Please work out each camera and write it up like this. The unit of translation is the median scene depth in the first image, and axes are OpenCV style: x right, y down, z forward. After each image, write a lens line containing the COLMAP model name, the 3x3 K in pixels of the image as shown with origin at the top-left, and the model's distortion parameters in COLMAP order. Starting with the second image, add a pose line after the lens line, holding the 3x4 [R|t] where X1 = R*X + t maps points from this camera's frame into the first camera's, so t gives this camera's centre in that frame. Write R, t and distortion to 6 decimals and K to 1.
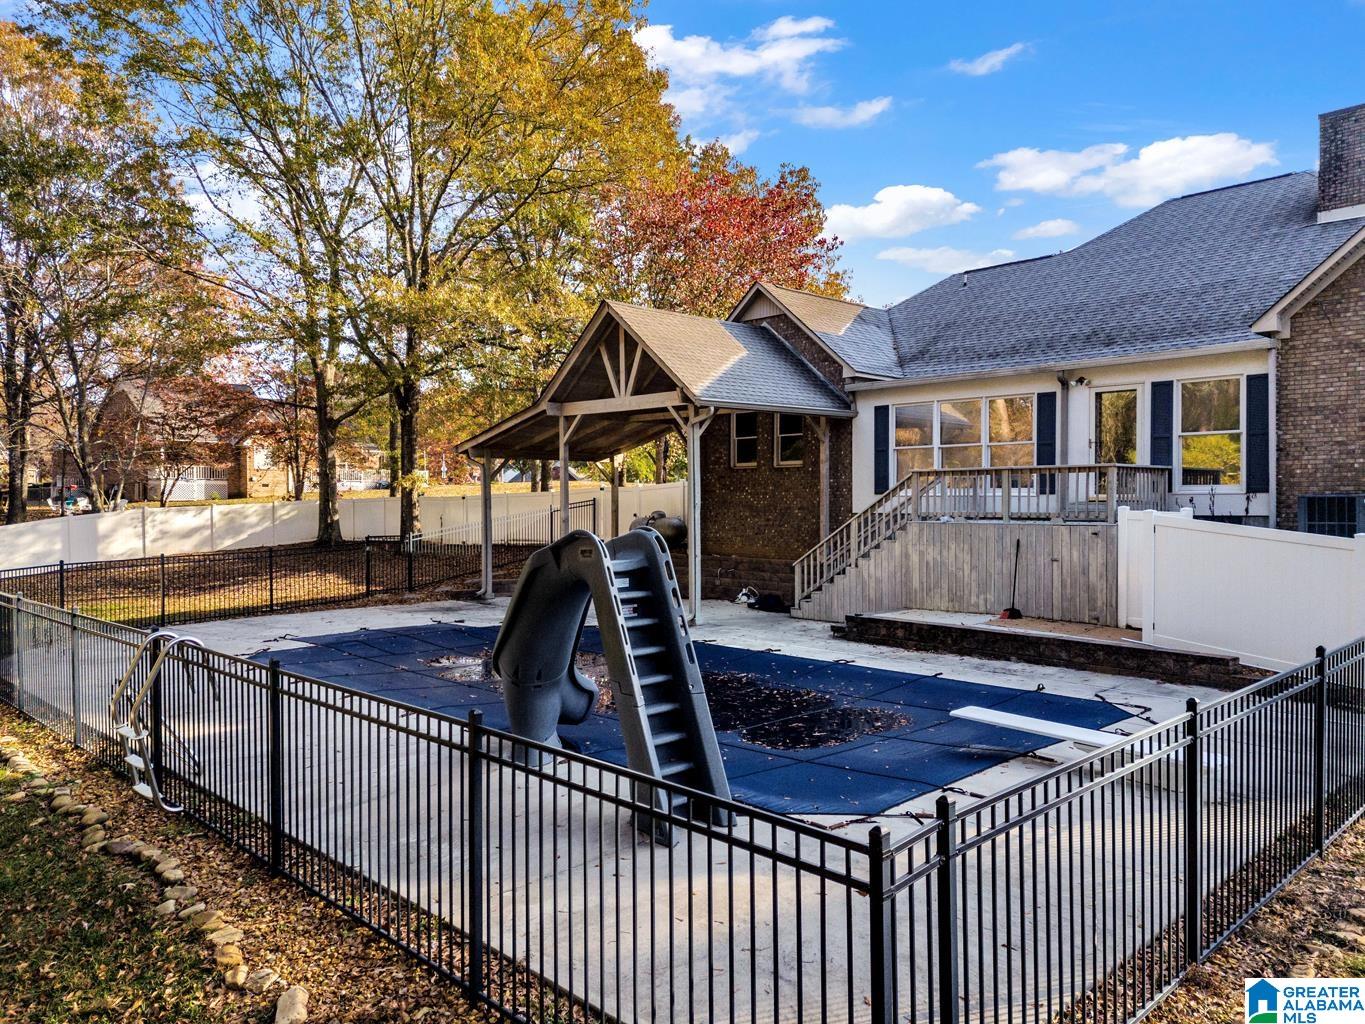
lens RADIAL K [[972.5, 0, 682.5], [0, 972.5, 512.0], [0, 0, 1]] dist [0.087548, -0.123043]
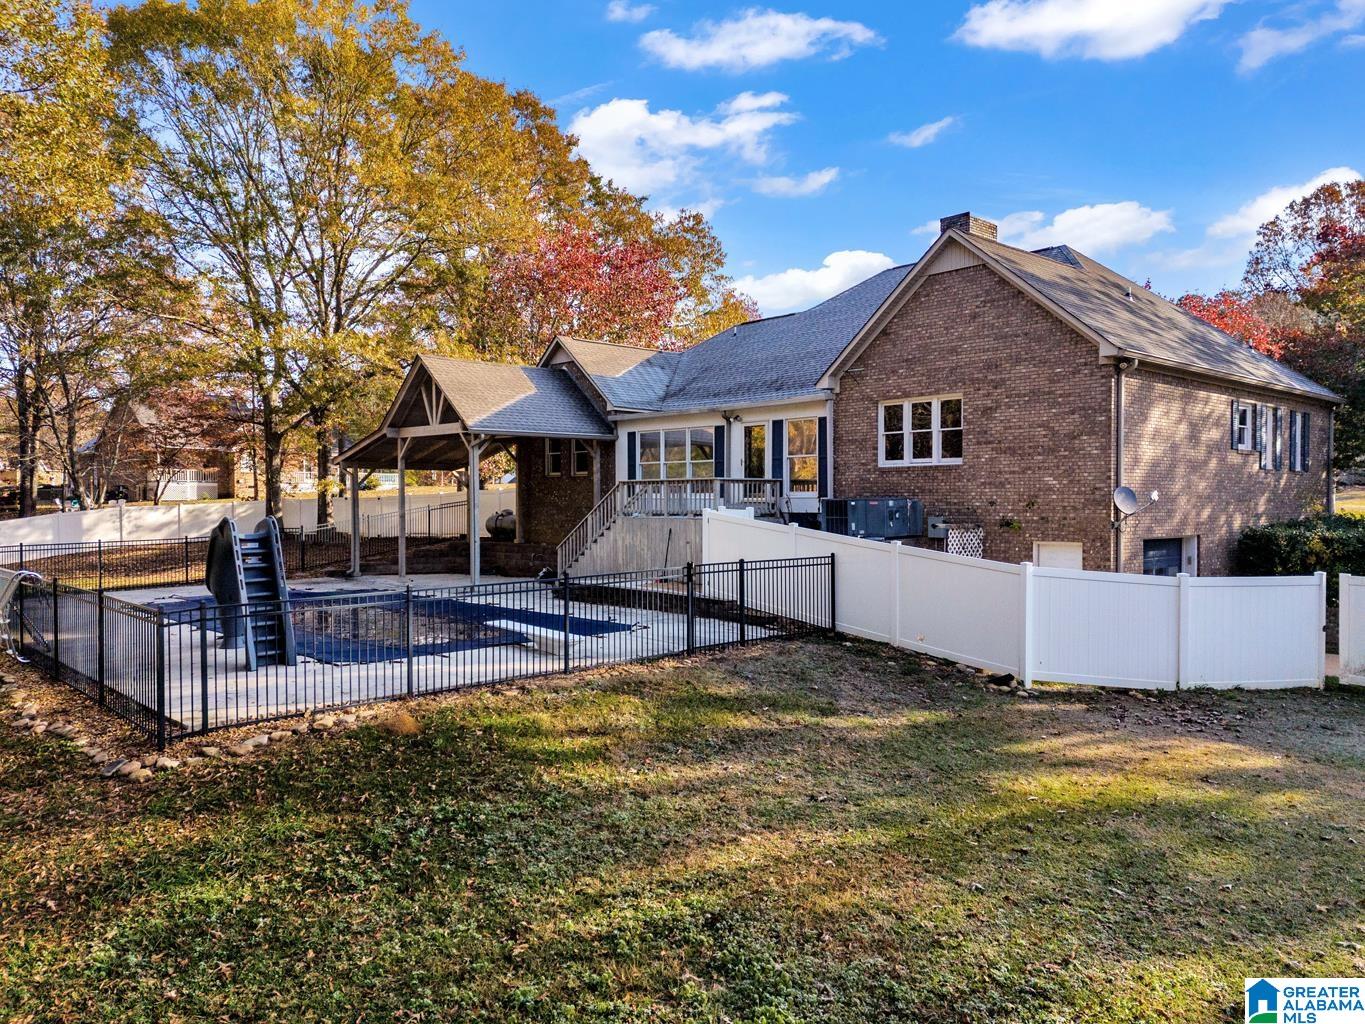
lens RADIAL K [[972.5, 0, 682.5], [0, 972.5, 512.0], [0, 0, 1]] dist [0.087548, -0.123043]
pose [[0.999633, 0.003393, -0.026860, 0.298336], [-0.003426, 0.999993, -0.001192, 0.003228], [0.026856, 0.001283, 0.999638, -0.329895]]
